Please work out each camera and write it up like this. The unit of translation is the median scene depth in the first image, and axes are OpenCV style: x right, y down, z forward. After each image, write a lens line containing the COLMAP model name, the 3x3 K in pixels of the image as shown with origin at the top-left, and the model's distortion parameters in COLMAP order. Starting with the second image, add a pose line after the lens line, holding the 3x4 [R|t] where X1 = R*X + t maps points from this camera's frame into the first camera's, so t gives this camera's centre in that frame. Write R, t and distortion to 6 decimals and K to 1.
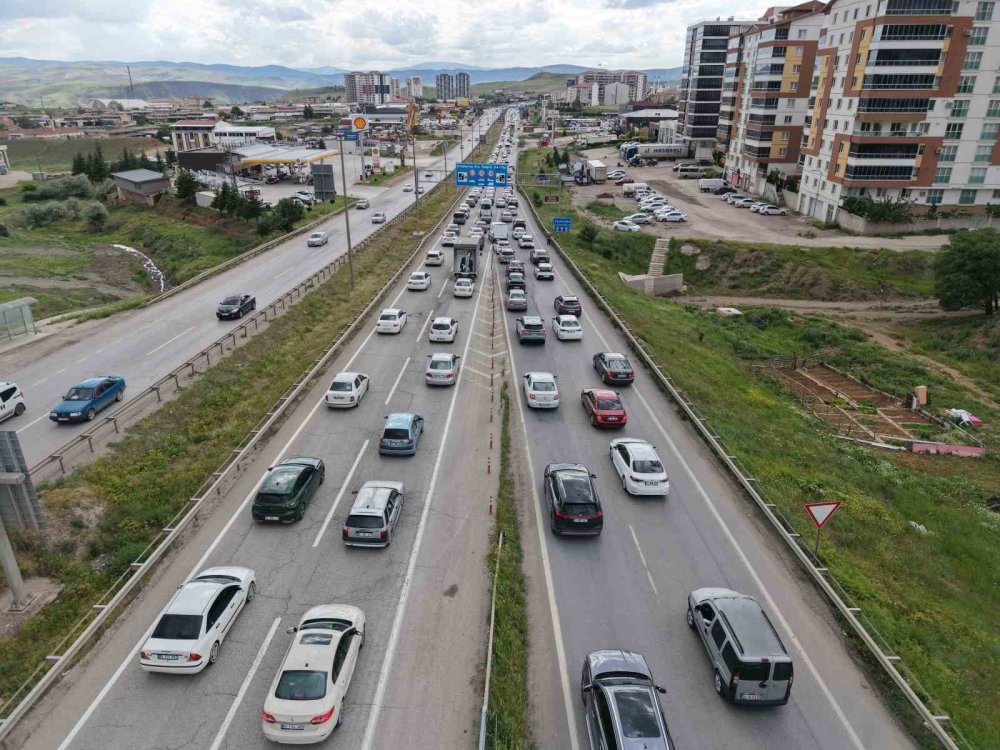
lens RADIAL K [[647.9, 0, 500.0], [0, 647.9, 375.0], [0, 0, 1]] dist [-0.019608, 0.014597]
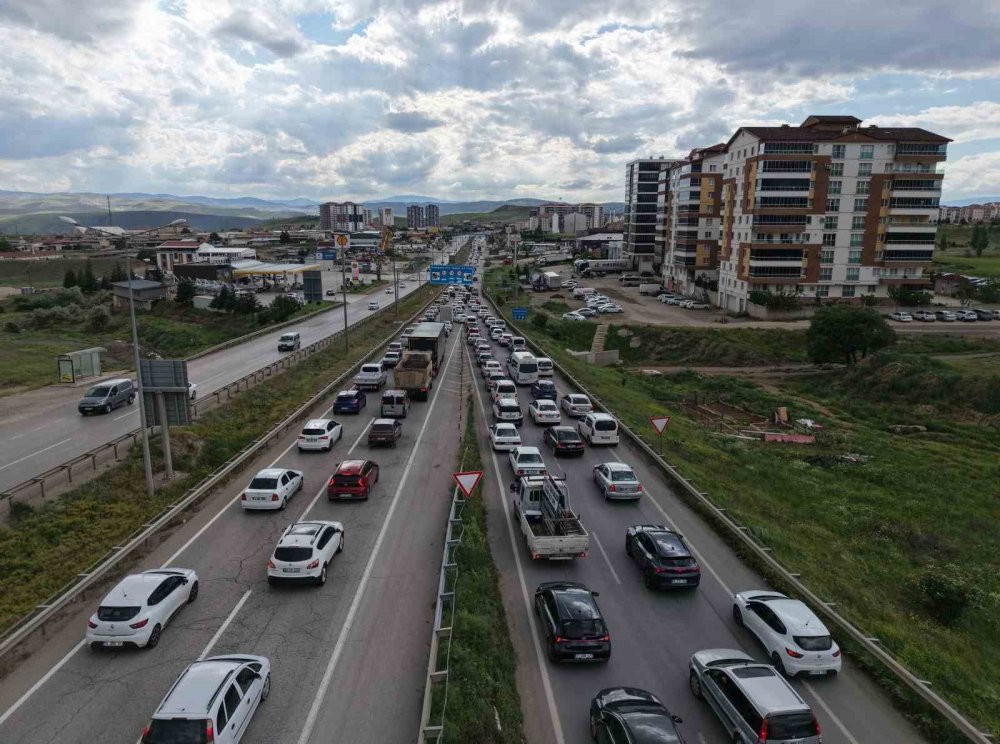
lens RADIAL K [[655.6, 0, 500.0], [0, 655.6, 372.0], [0, 0, 1]] dist [0.001475, -0.015928]
pose [[0.998821, -0.006204, 0.048146, 0.001258], [0.015174, 0.982003, -0.188256, 0.075085], [-0.046111, 0.188765, 0.980939, -0.124760]]
